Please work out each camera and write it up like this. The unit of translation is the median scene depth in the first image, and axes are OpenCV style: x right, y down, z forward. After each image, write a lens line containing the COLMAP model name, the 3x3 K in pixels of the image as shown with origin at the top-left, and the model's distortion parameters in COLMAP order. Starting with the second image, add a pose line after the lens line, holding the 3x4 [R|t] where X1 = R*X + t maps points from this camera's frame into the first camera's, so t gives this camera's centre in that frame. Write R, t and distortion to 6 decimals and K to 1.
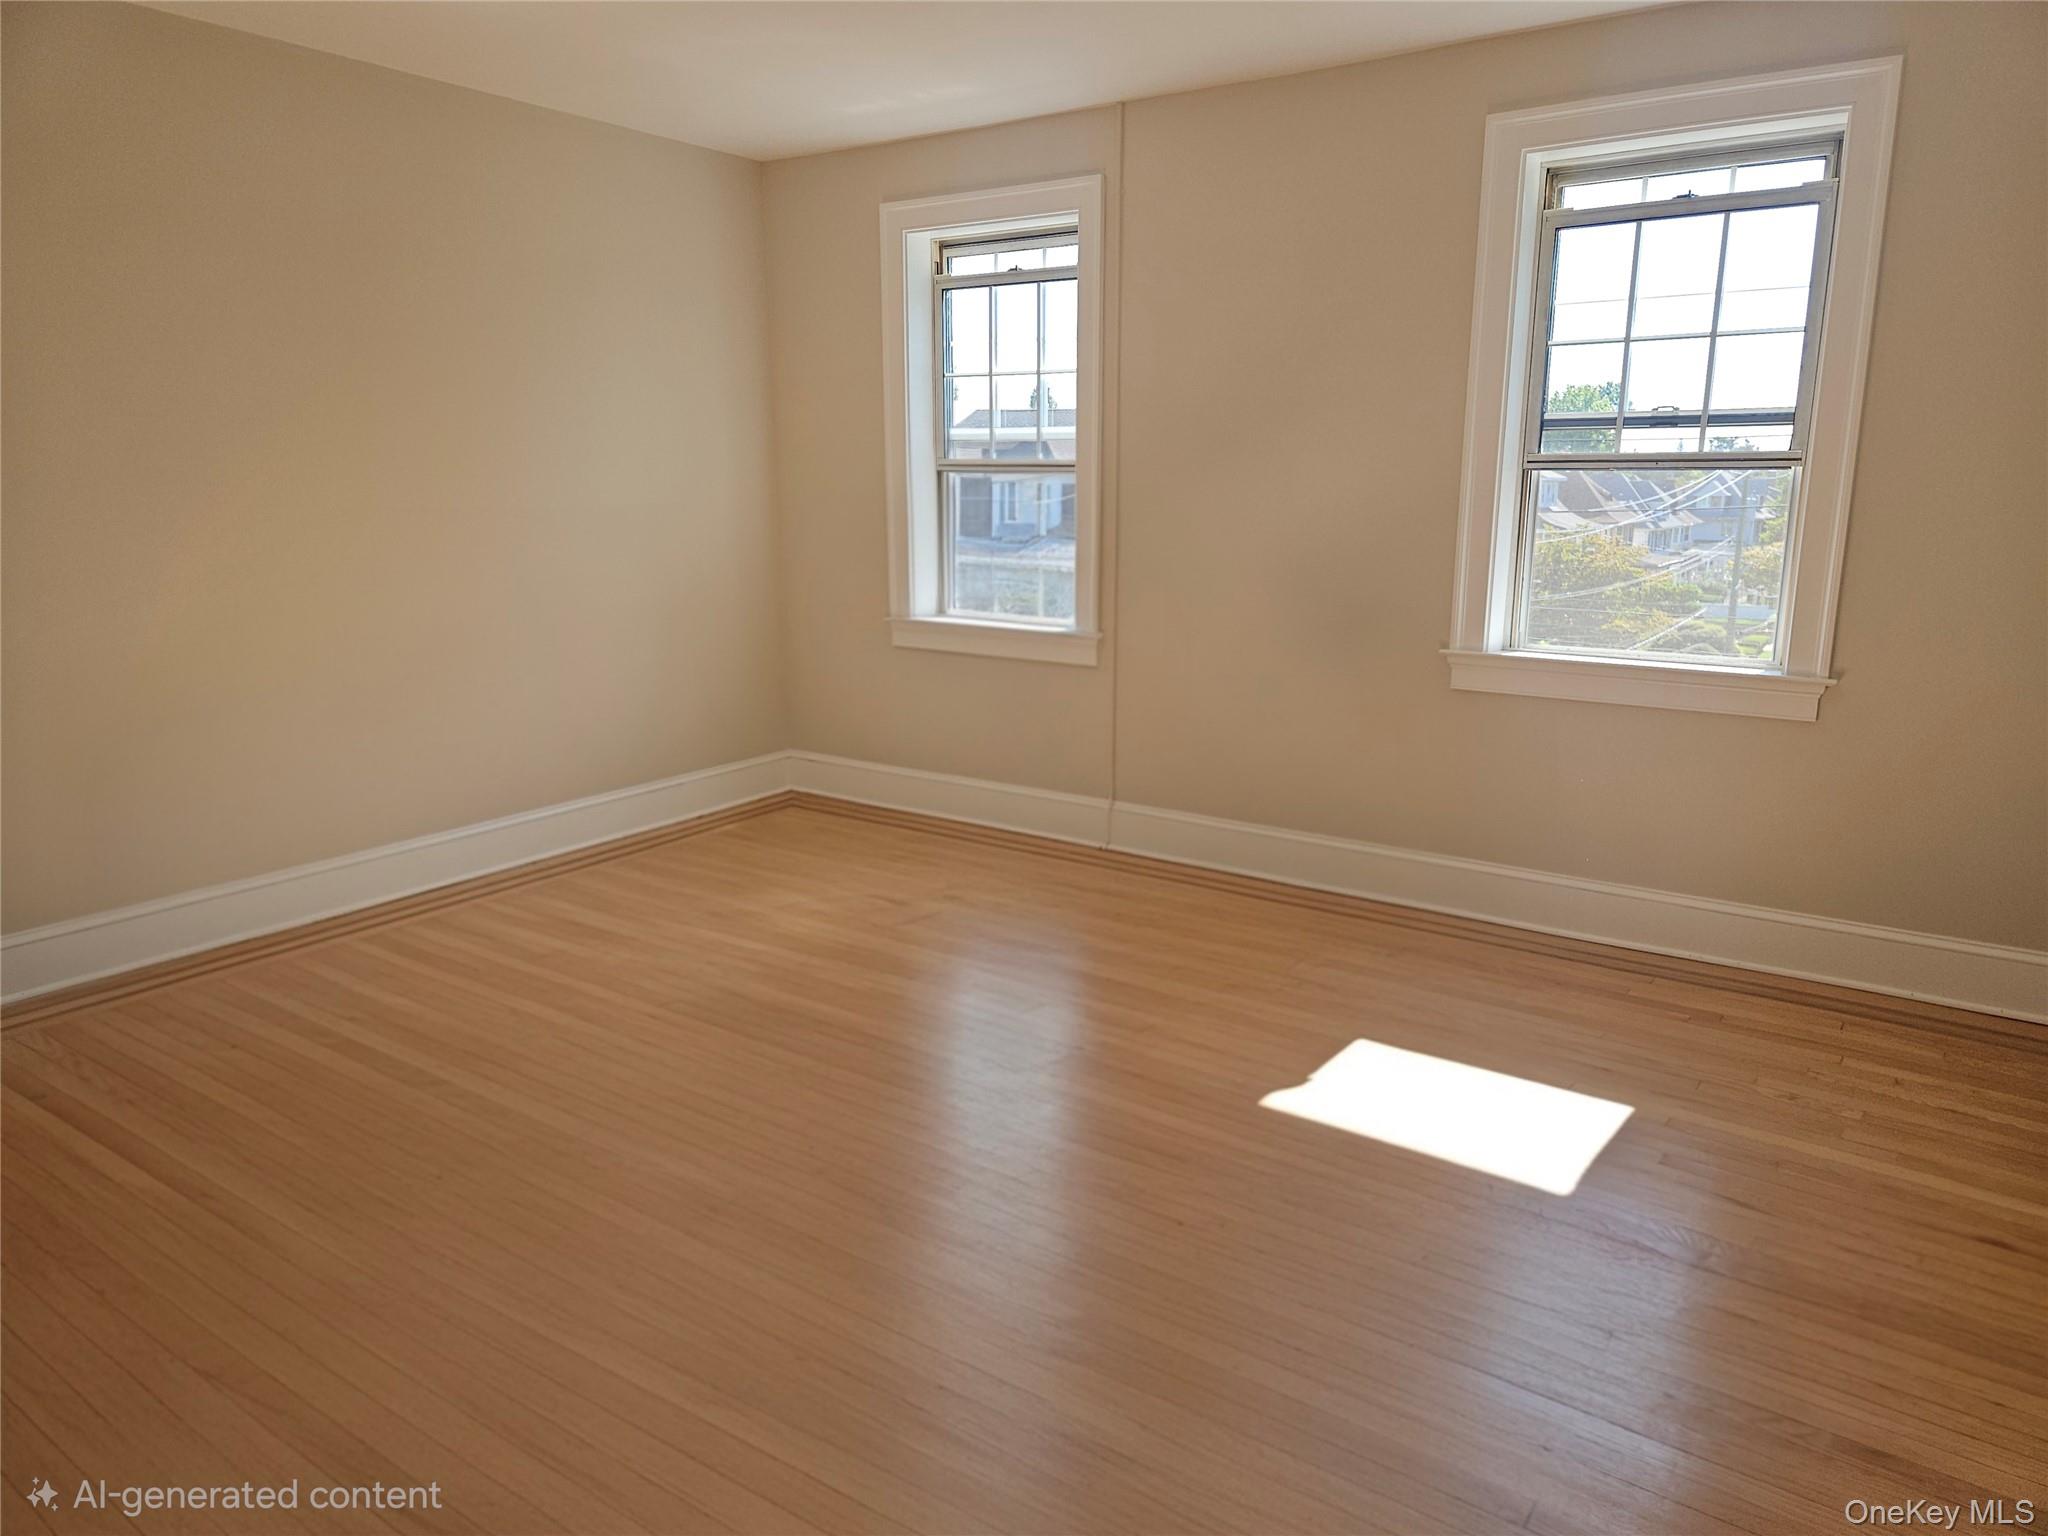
lens RADIAL K [[1375.6, 0, 962.7], [0, 1375.6, 764.2], [0, 0, 1]] dist [0.003637, 0.000879]
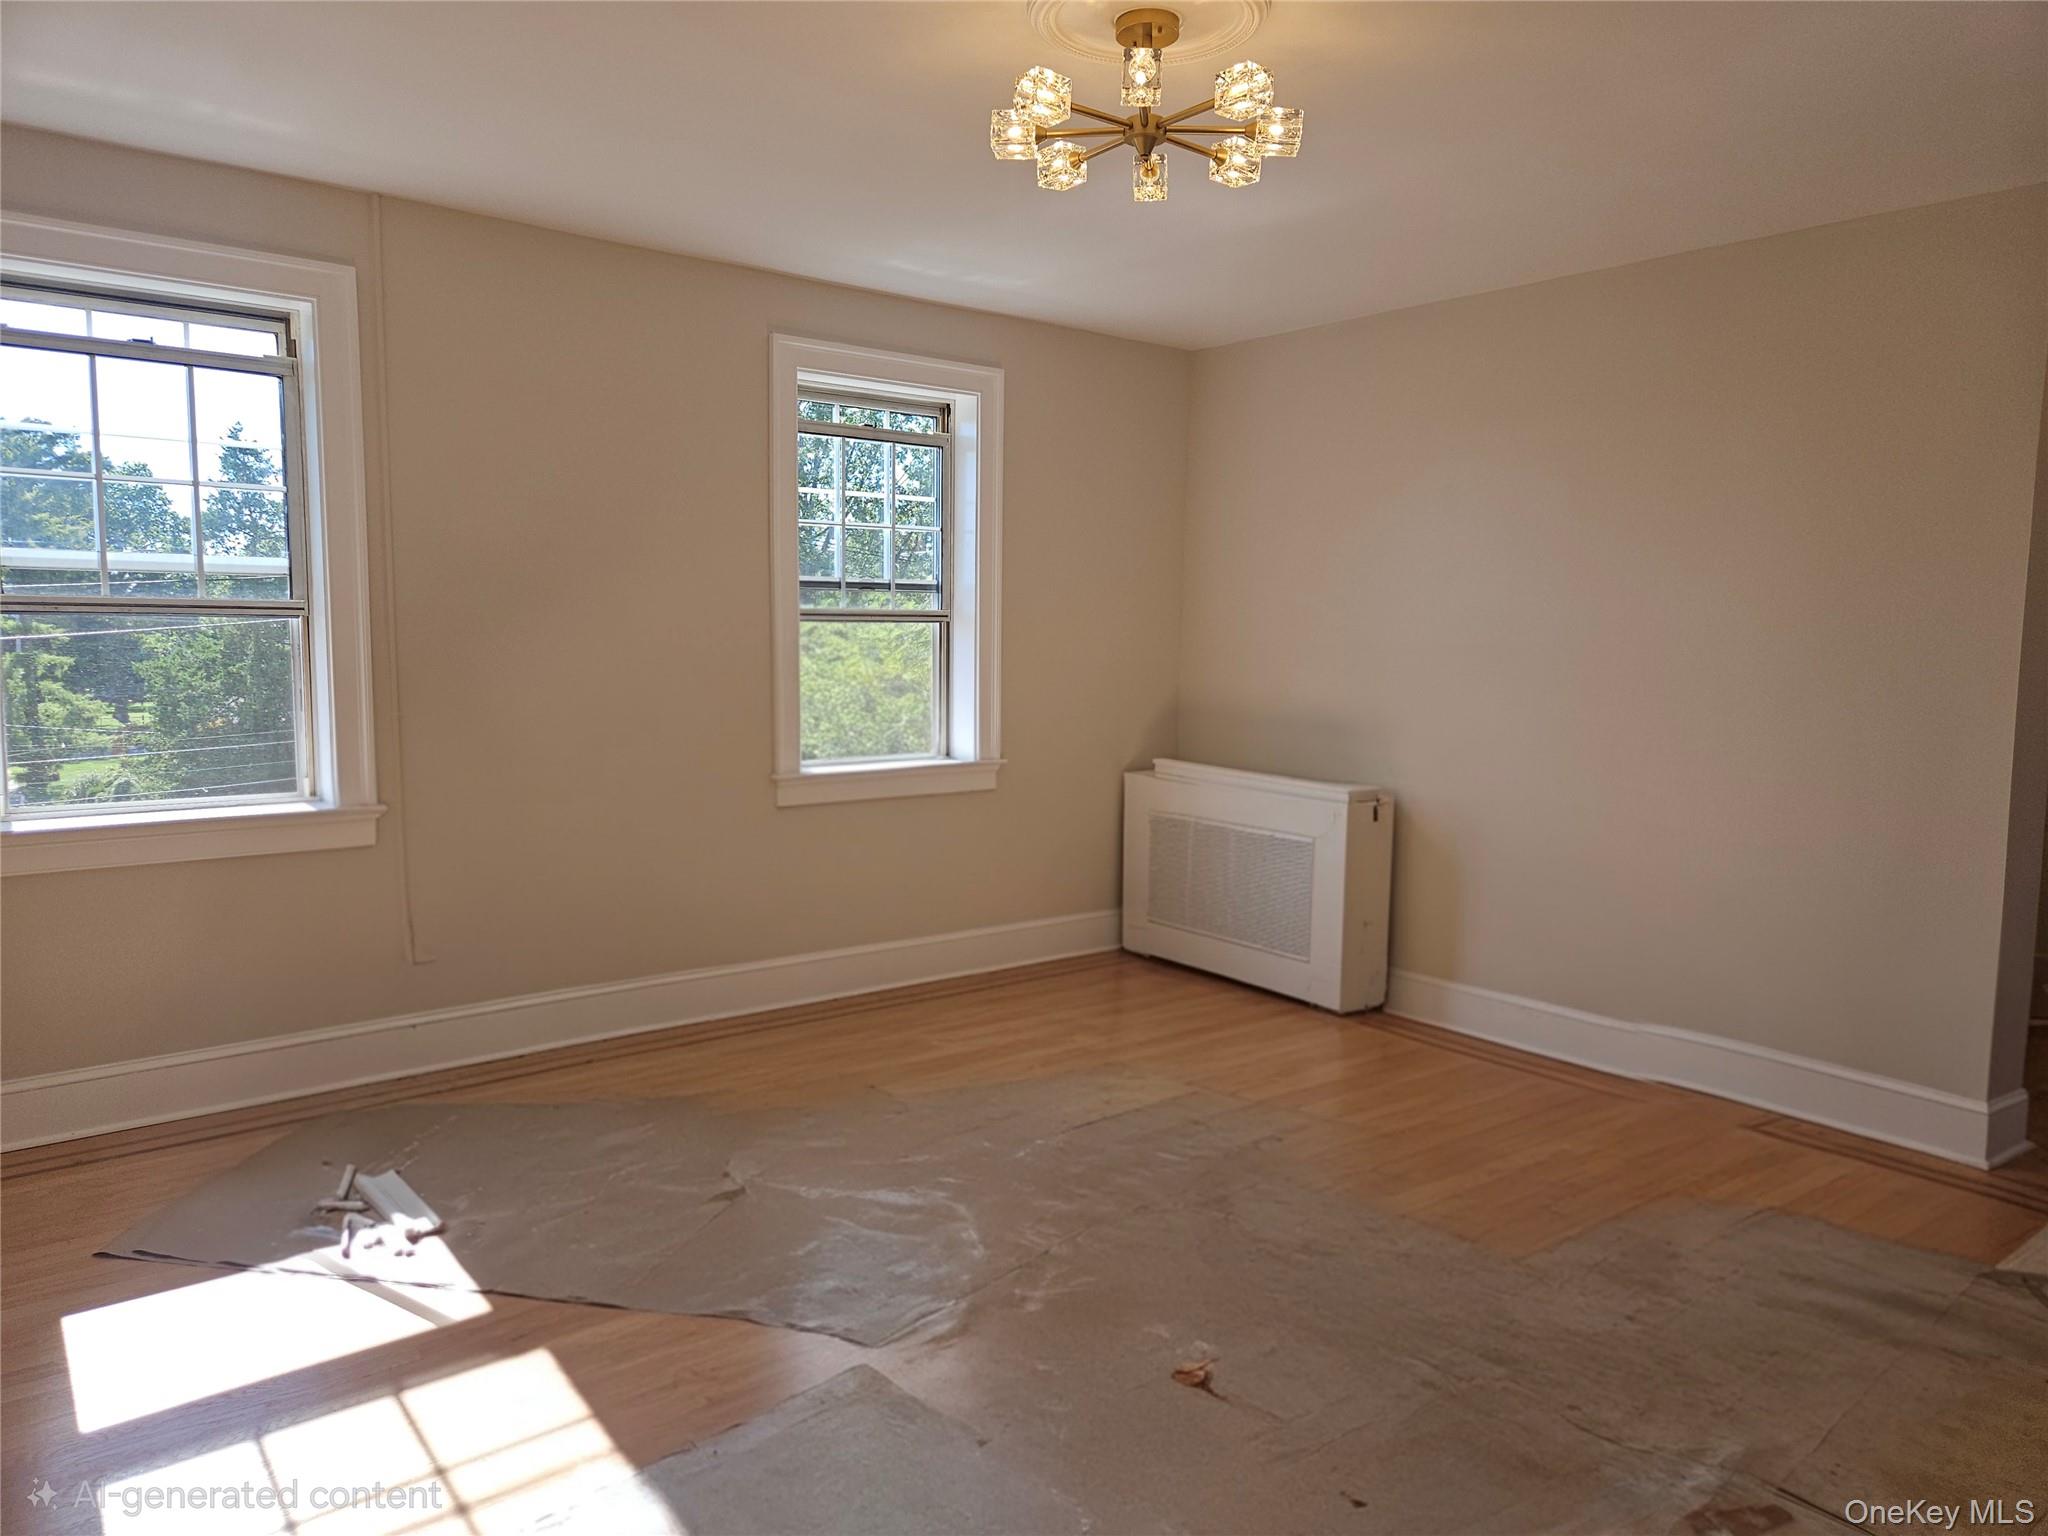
lens RADIAL K [[1375.6, 0, 1016.7], [0, 1375.6, 804.0], [0, 0, 1]] dist [0.003637, 0.000879]
pose [[0.276461, -0.114620, 0.954165, -0.564768], [0.187503, 0.980214, 0.063422, -0.073860], [-0.942556, 0.161375, 0.292482, 0.375416]]
